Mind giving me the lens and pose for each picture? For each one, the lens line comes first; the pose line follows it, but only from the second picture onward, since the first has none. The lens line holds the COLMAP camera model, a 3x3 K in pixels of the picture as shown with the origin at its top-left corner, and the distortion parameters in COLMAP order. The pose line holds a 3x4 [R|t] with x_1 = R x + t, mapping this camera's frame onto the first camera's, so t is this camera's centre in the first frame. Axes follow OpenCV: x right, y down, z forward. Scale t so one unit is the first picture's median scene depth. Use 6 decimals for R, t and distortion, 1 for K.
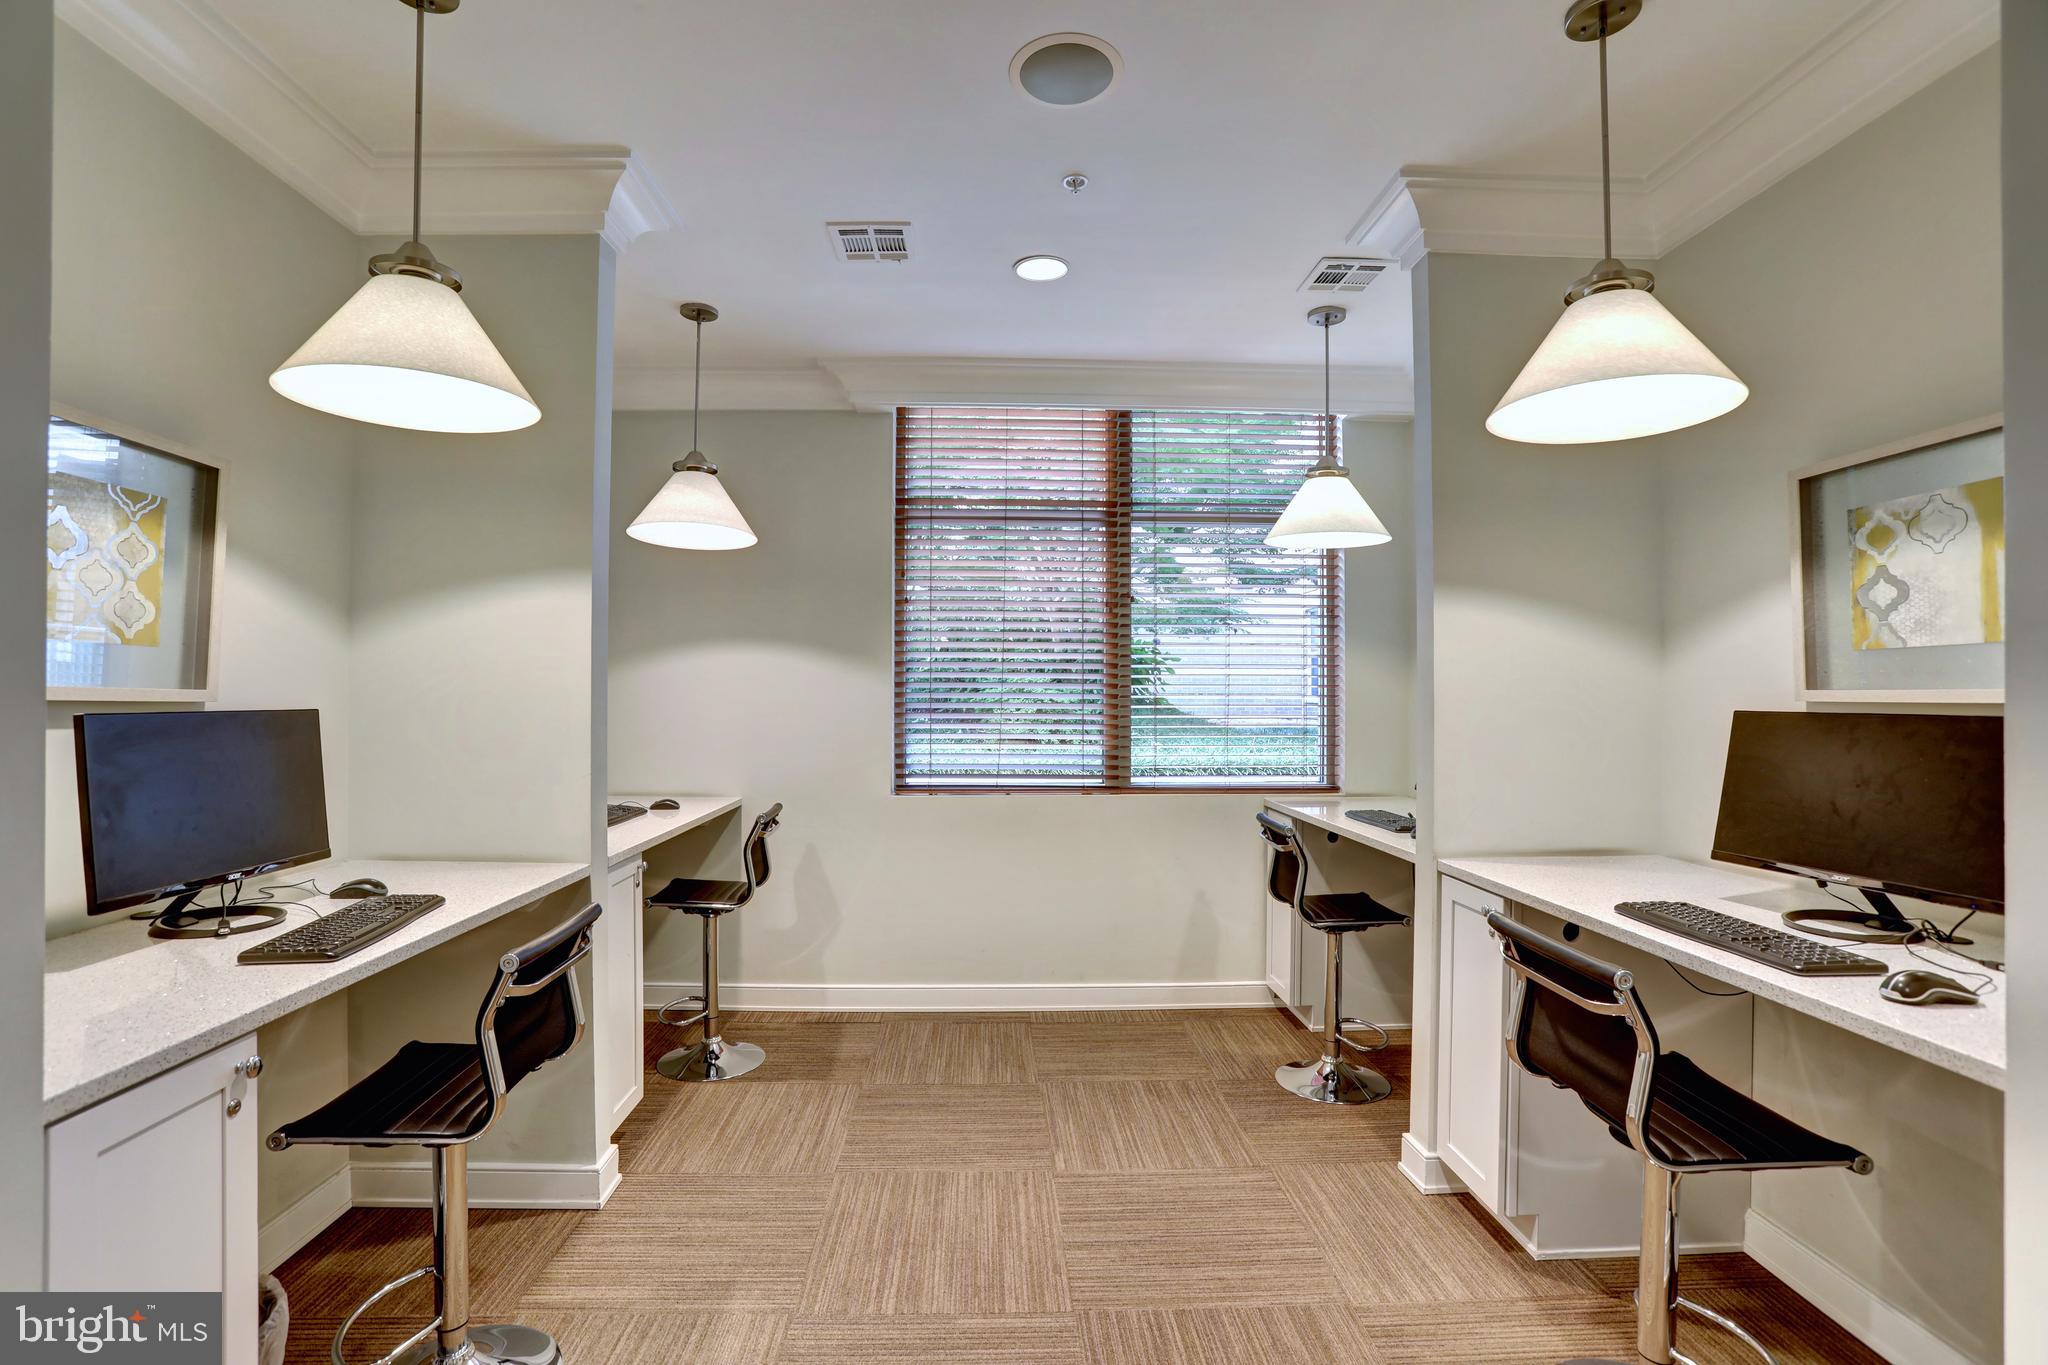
lens RADIAL K [[930.5, 0, 1015.9], [0, 930.5, 690.8], [0, 0, 1]] dist [-0.059847, 0.028885]
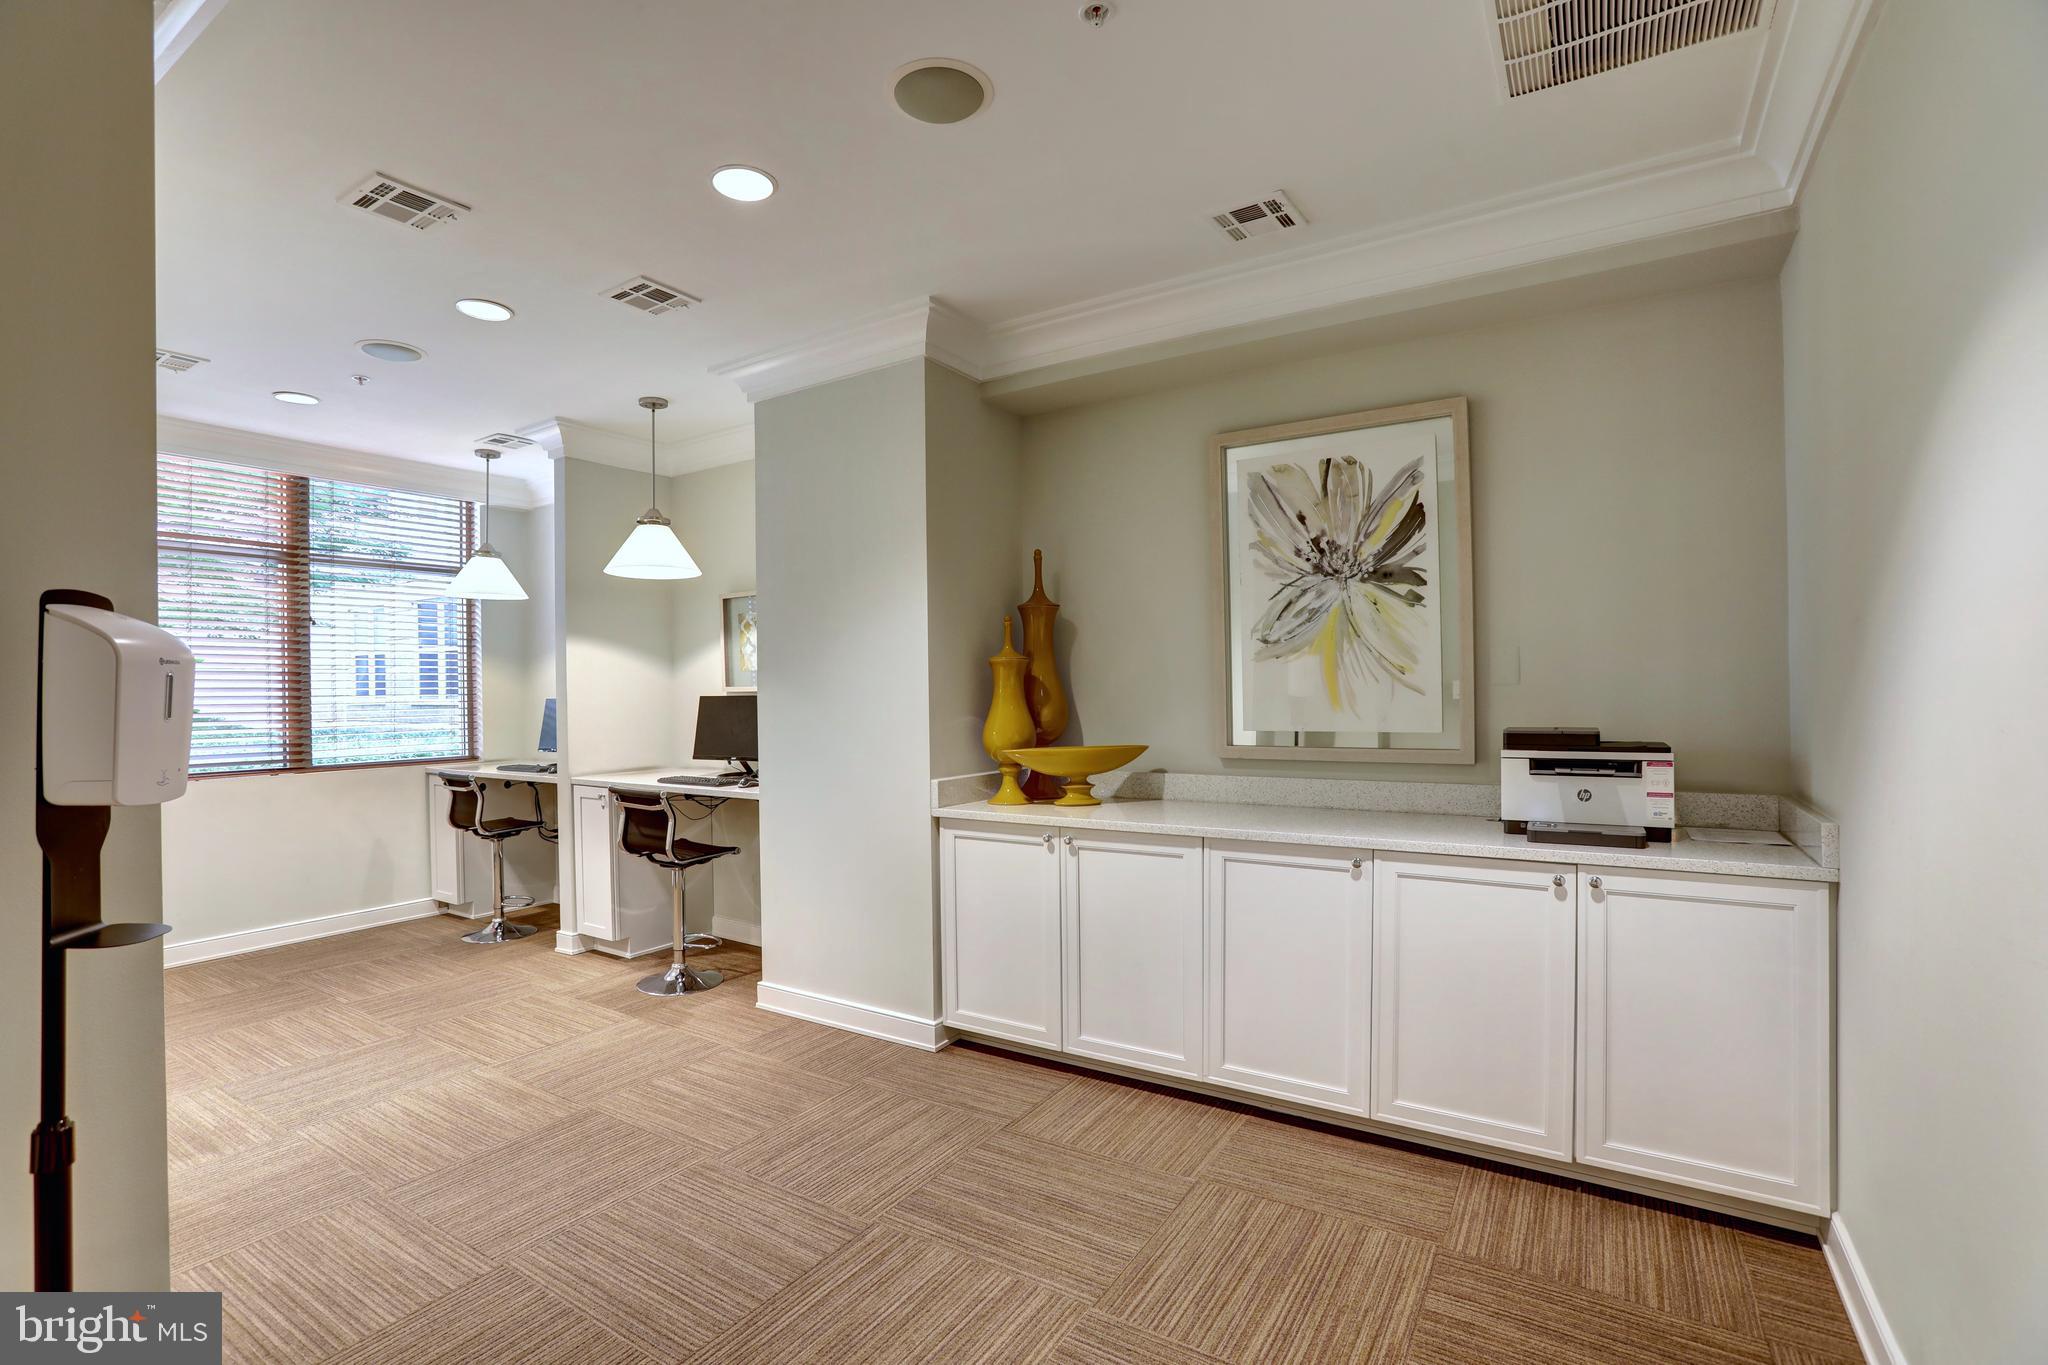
lens RADIAL K [[930.5, 0, 1015.9], [0, 930.5, 690.8], [0, 0, 1]] dist [-0.059847, 0.028885]
pose [[0.558453, -0.016669, 0.829369, -0.638572], [0.013205, 0.999850, 0.011204, -0.007671], [-0.829431, 0.004695, 0.558589, -0.879477]]
